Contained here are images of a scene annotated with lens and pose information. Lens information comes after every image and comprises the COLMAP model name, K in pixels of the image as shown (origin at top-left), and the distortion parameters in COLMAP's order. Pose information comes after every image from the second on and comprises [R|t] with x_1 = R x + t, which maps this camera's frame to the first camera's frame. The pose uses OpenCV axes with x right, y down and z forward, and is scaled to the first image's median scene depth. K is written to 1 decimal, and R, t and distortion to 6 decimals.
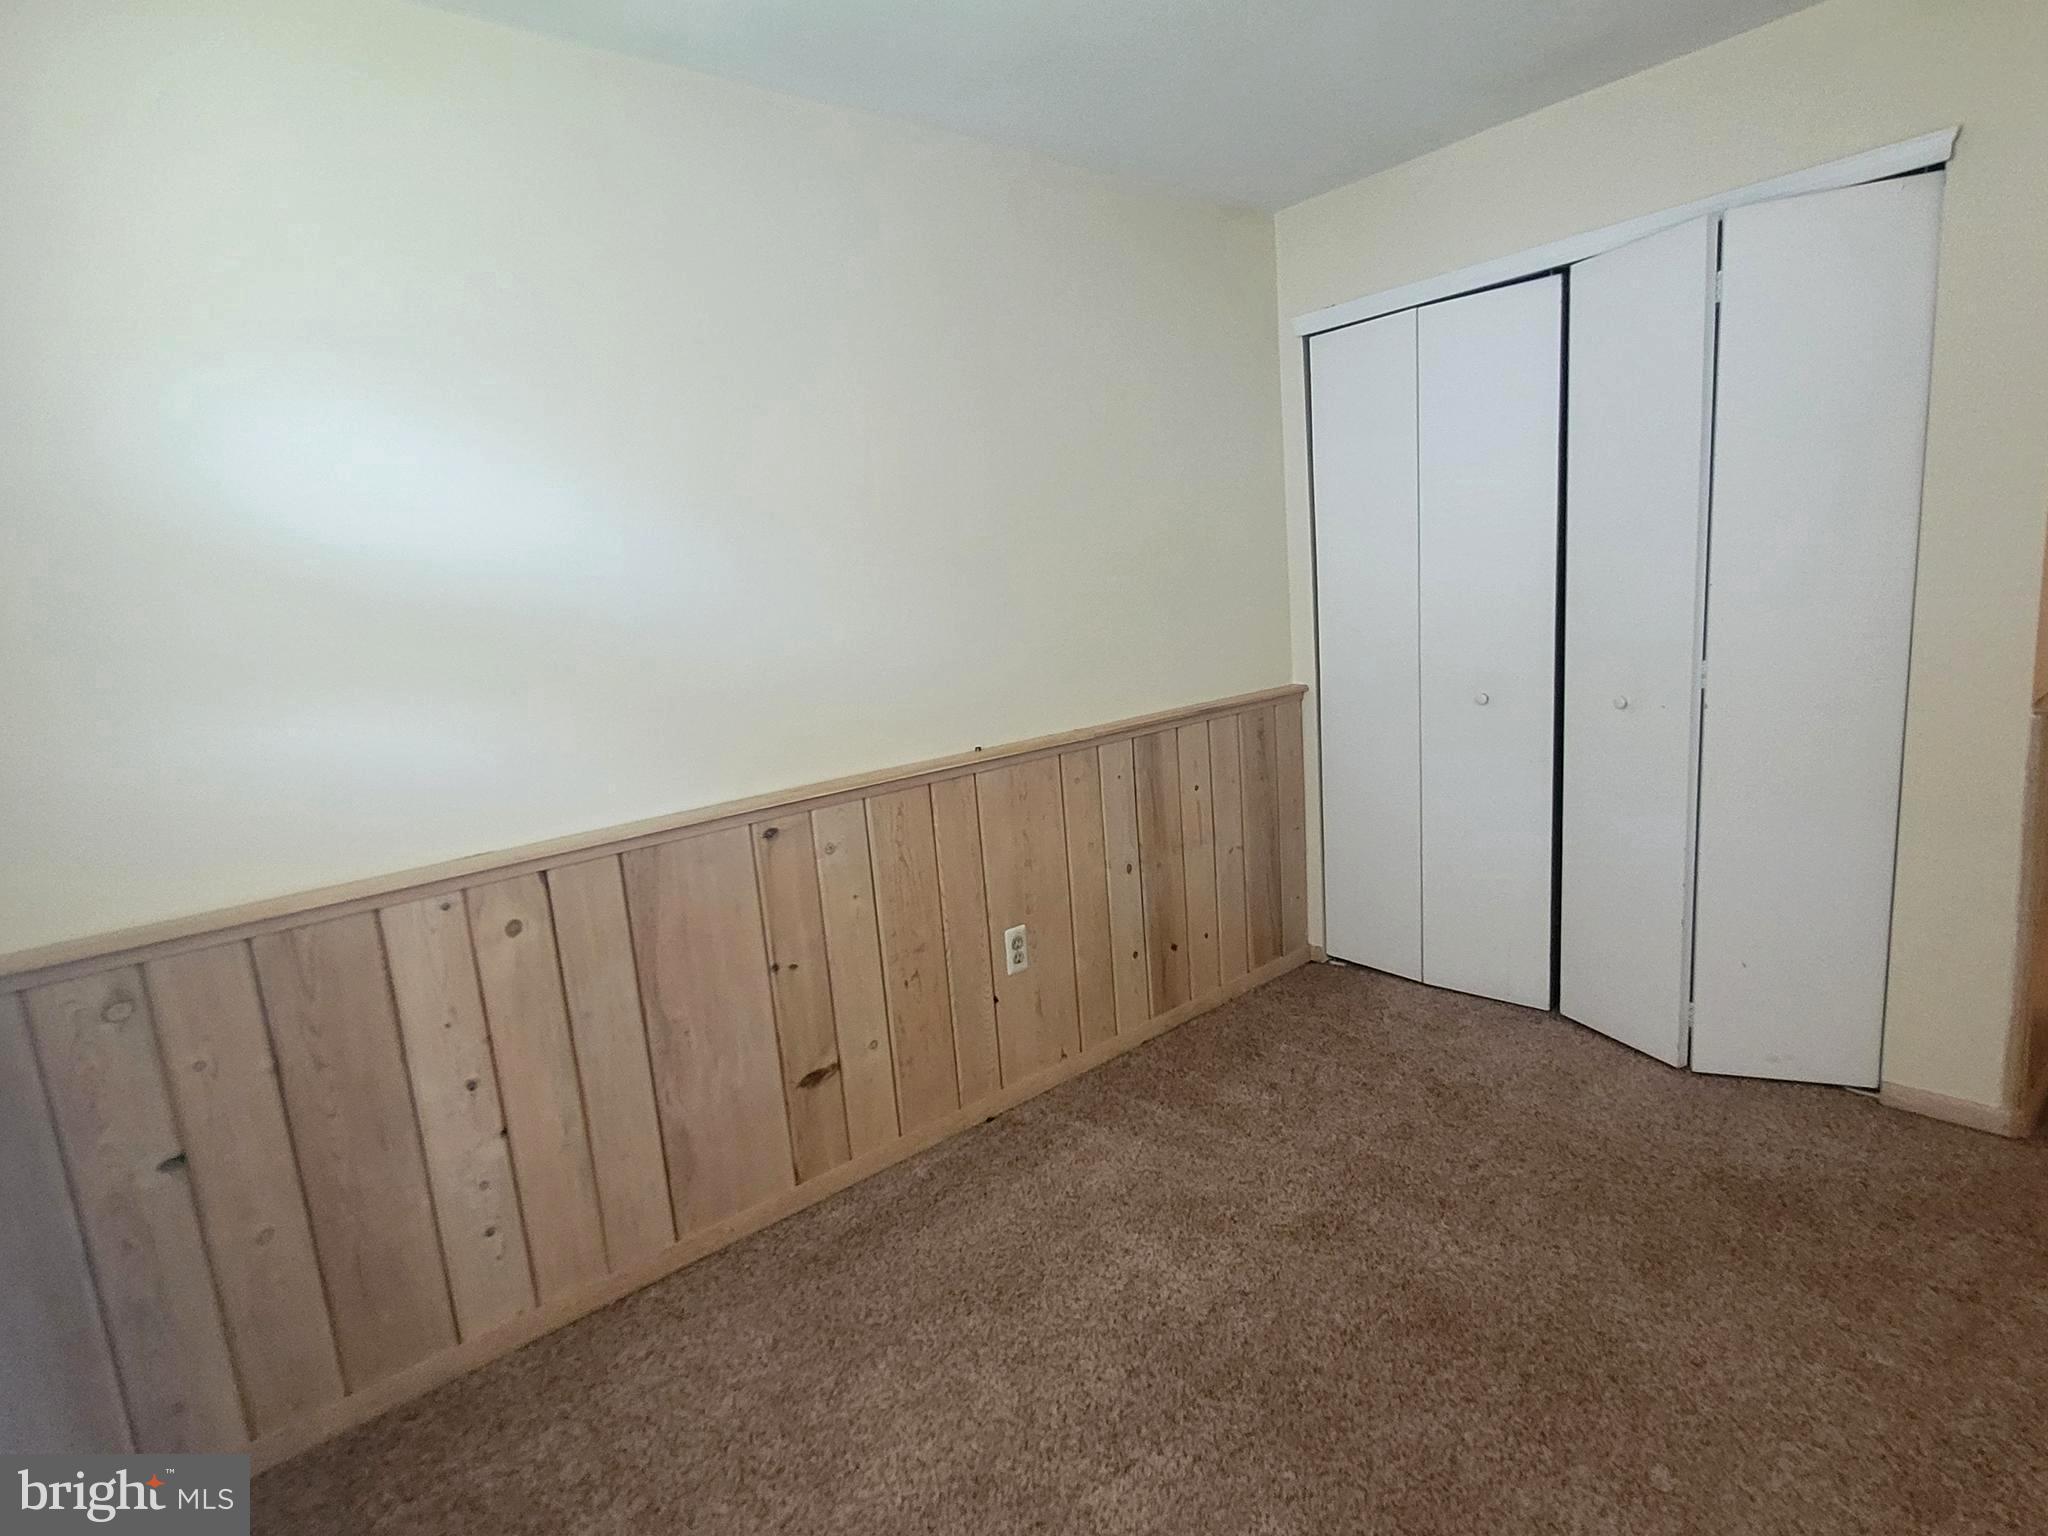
lens RADIAL K [[1055.4, 0, 1023.2], [0, 1055.4, 768.2], [0, 0, 1]] dist [0.005492, -0.004277]
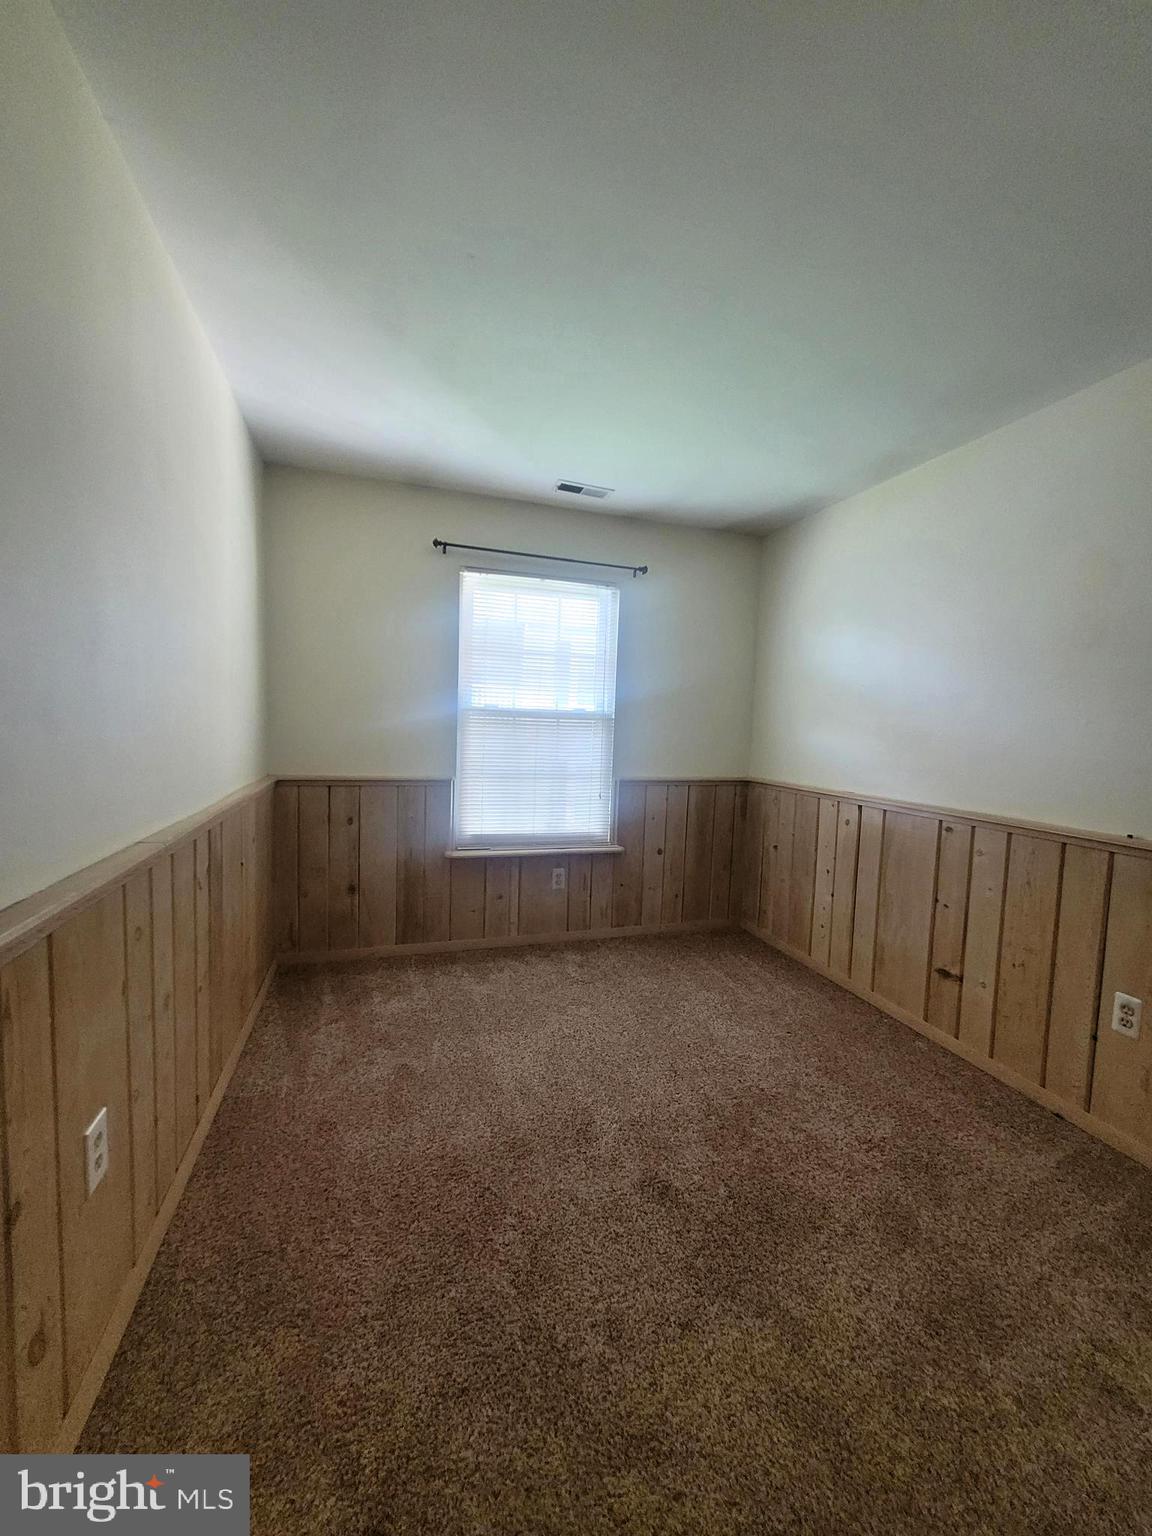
lens RADIAL K [[594.6, 0, 573.3], [0, 594.6, 764.8], [0, 0, 1]] dist [0.001504, 0.000122]
pose [[-0.381131, 0.128289, -0.915577, 0.907572], [-0.170187, 0.963667, 0.205871, -0.142688], [0.908722, 0.234283, -0.345451, 0.700730]]
